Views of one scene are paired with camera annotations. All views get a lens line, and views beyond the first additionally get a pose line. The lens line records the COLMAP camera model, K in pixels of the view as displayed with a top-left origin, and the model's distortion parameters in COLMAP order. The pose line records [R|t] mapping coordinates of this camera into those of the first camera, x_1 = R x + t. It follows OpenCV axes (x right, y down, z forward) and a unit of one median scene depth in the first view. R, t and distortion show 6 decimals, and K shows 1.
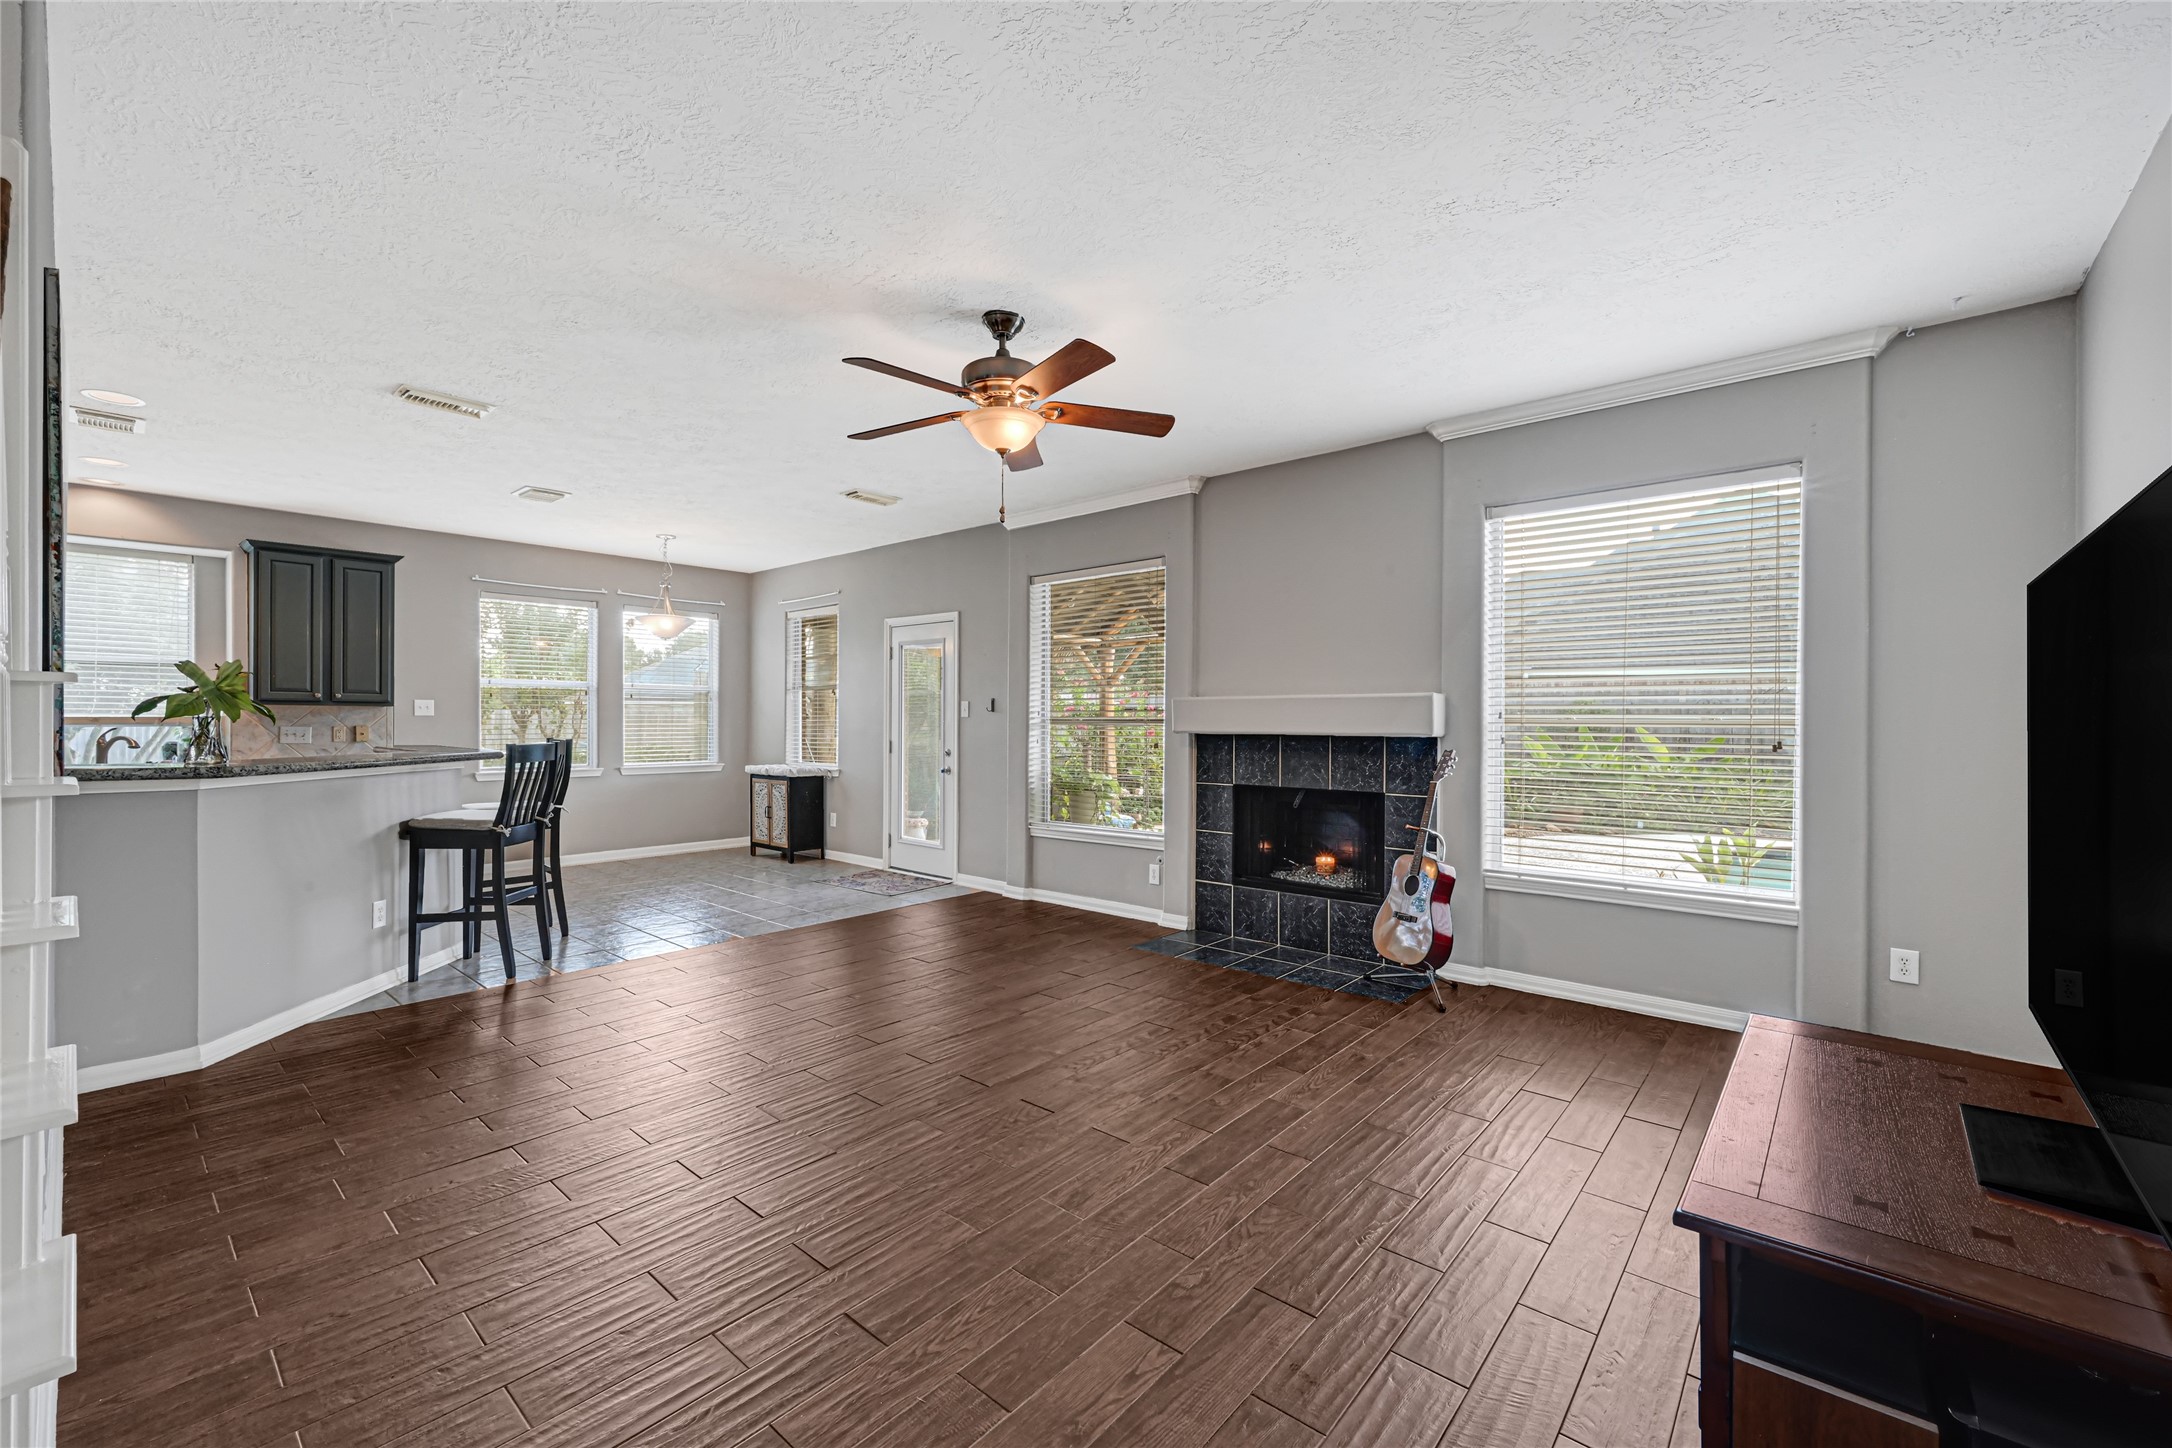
lens RADIAL K [[876.2, 0, 1086.5], [0, 876.2, 722.3], [0, 0, 1]] dist [0.000191, 0.000911]
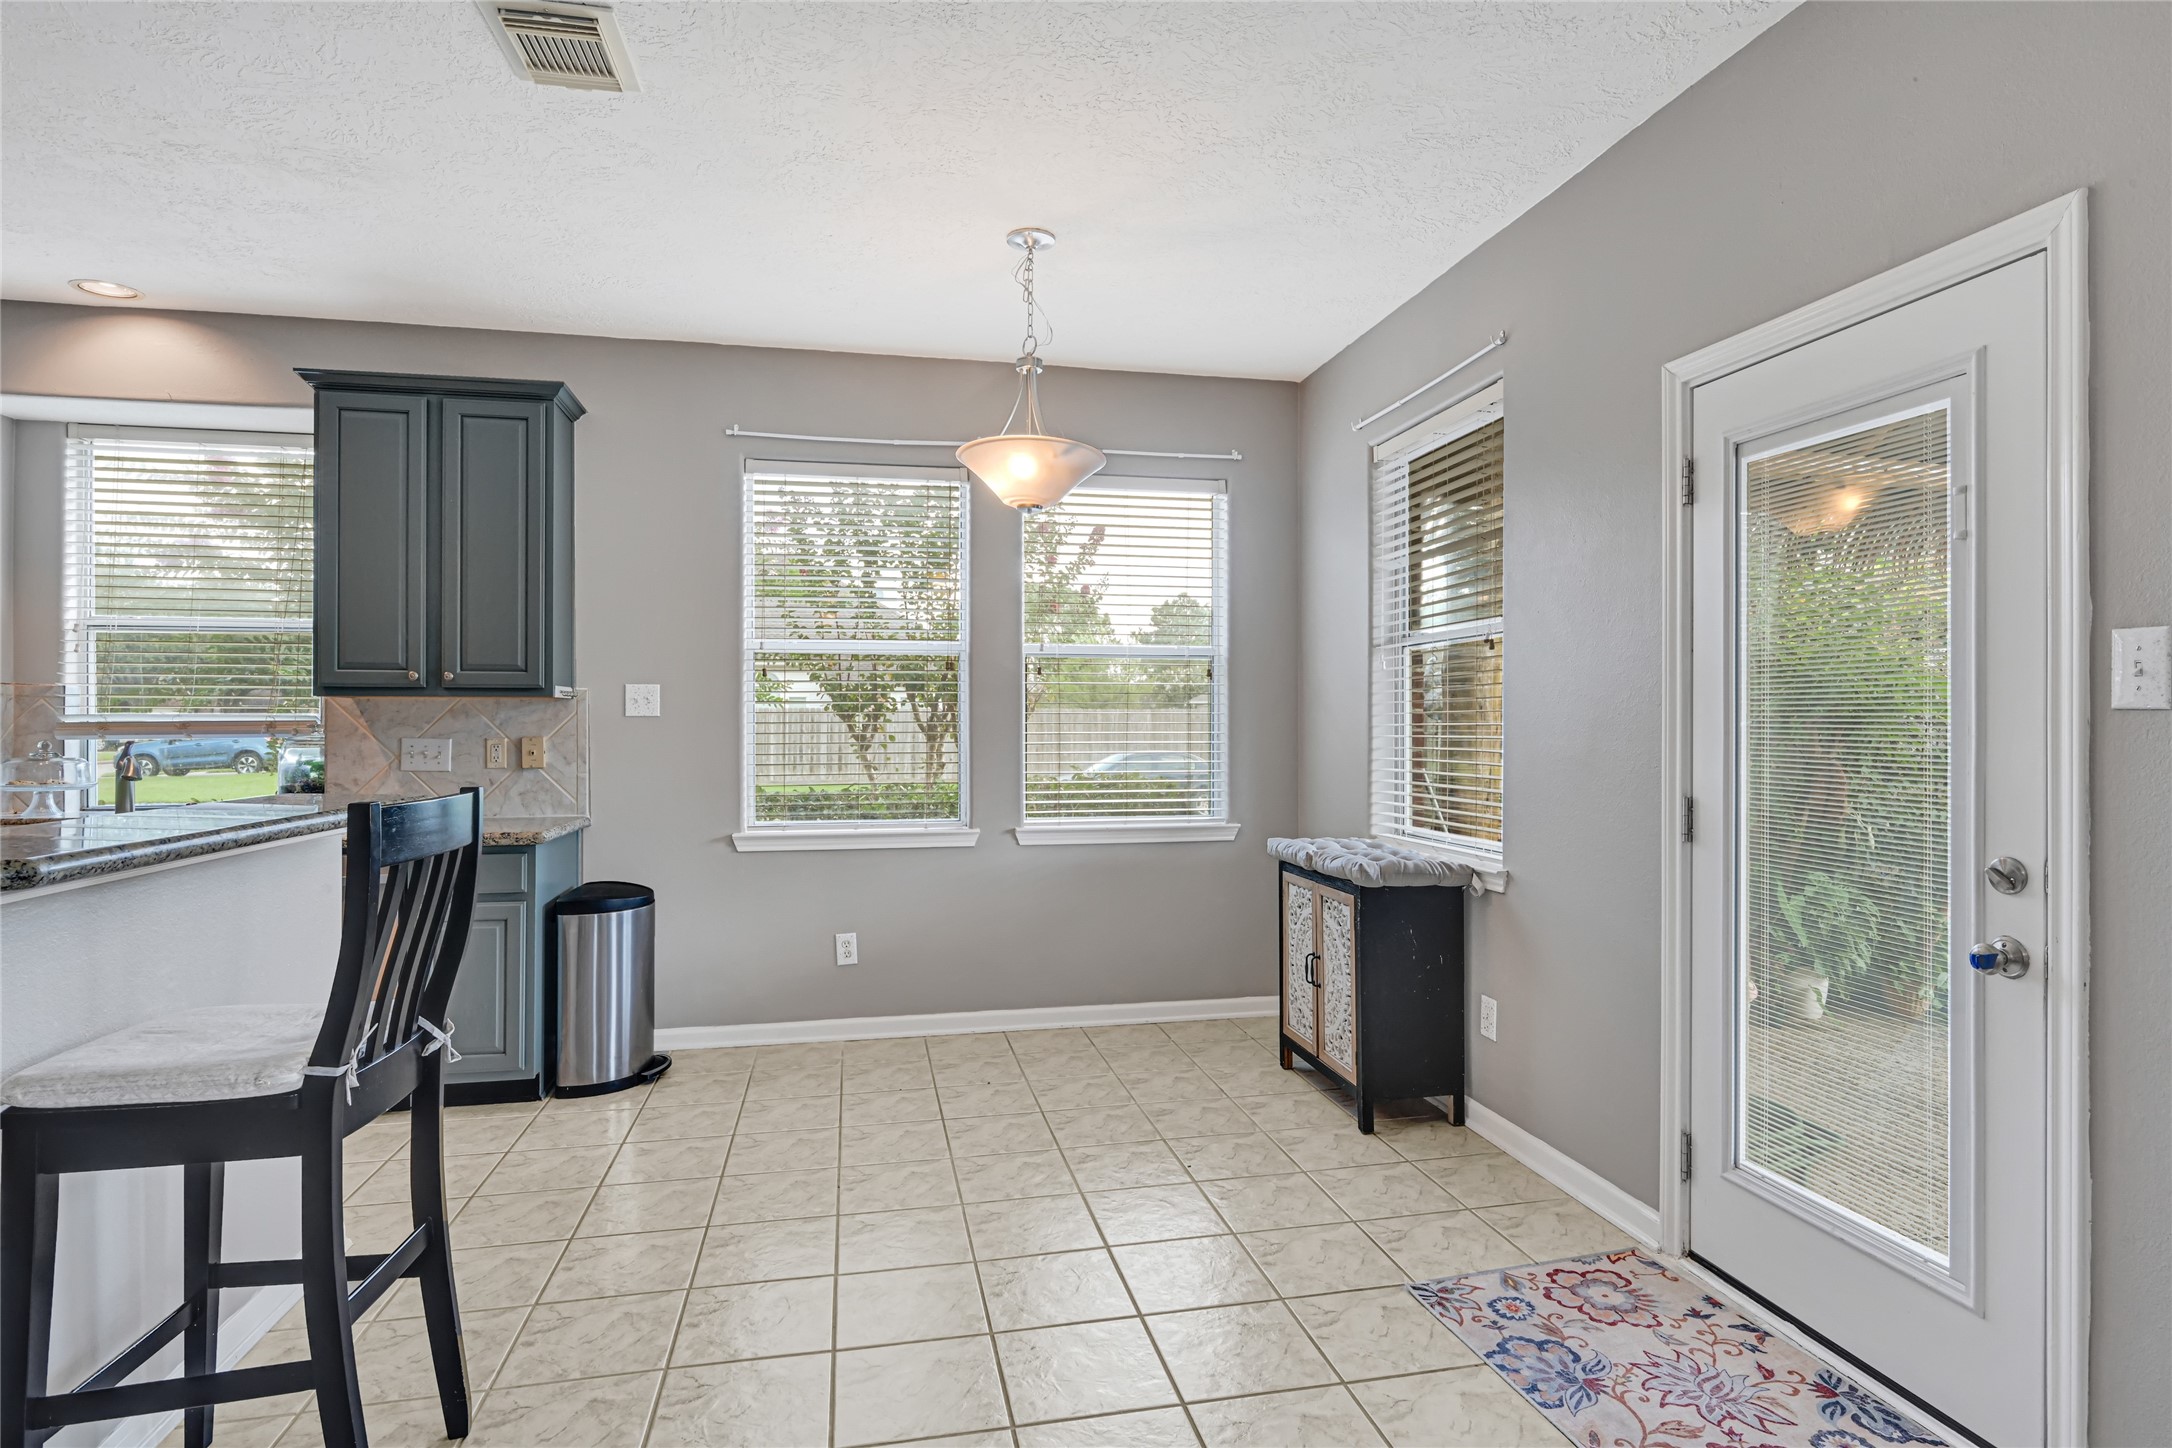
lens RADIAL K [[1138.4, 0, 1089.2], [0, 1138.4, 722.0], [0, 0, 1]] dist [-0.001542, 0.000218]
pose [[0.797035, -0.002771, -0.603926, -0.159413], [0.002459, 0.999996, -0.001343, -0.002710], [0.603928, -0.000414, 0.797039, 0.605138]]
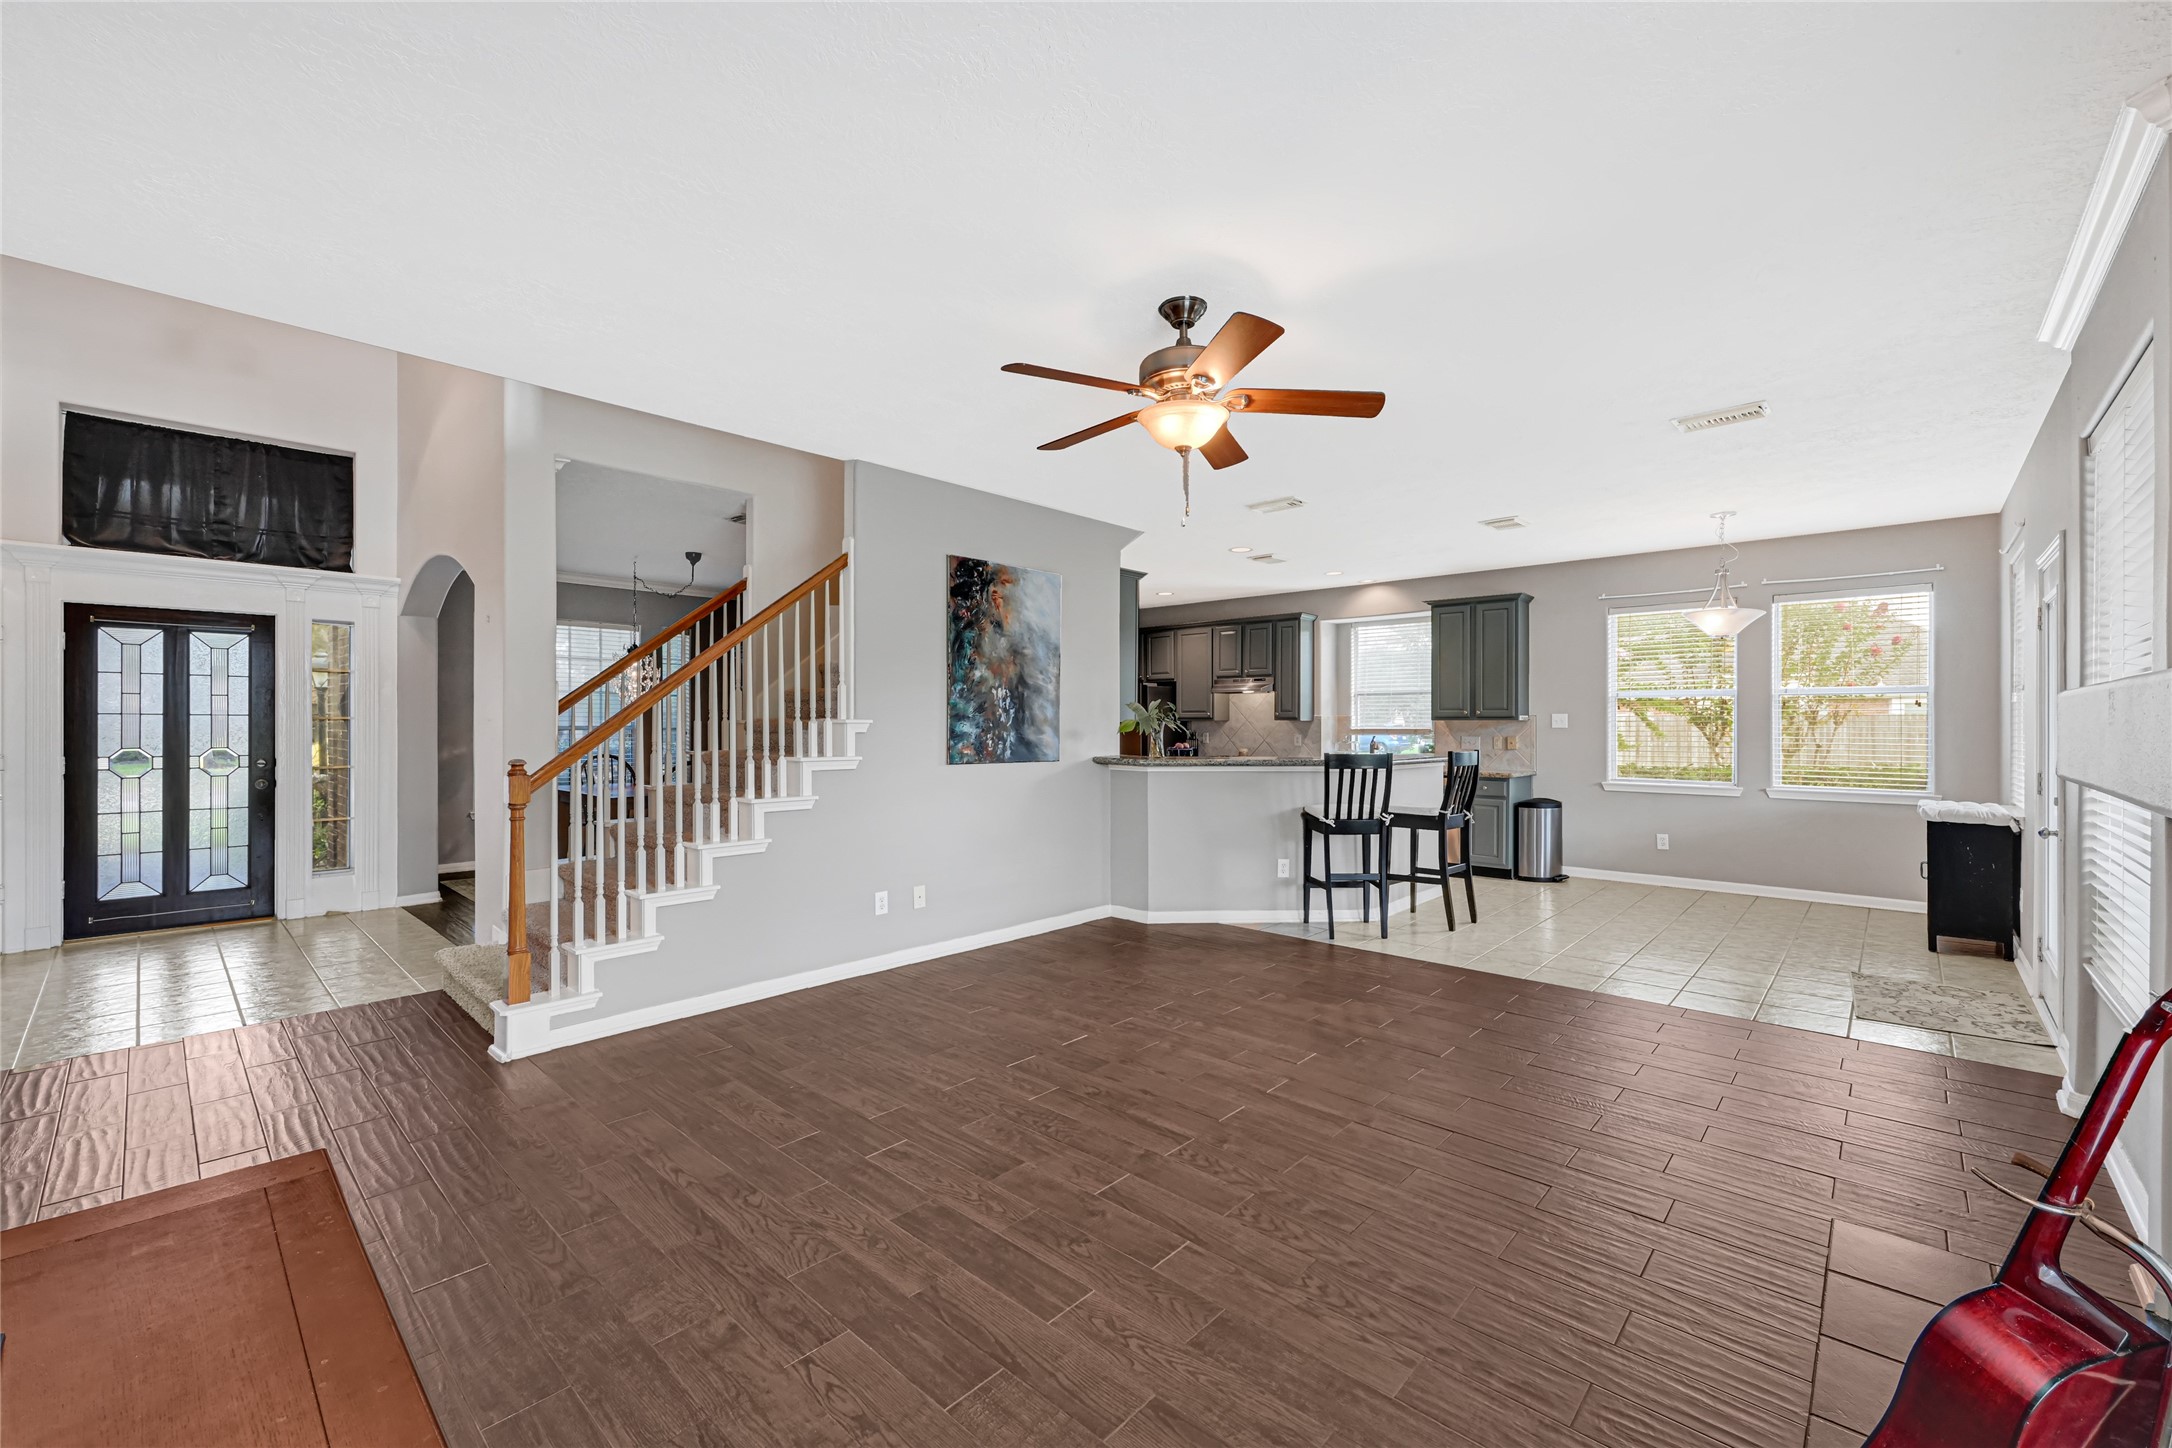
lens RADIAL K [[876.2, 0, 1089.4], [0, 876.2, 725.5], [0, 0, 1]] dist [0.000191, 0.000911]
pose [[-0.025885, -0.001261, -0.999664, 0.359613], [-0.001783, 0.999998, -0.001215, -0.007705], [0.999663, 0.001751, -0.025887, 0.402886]]
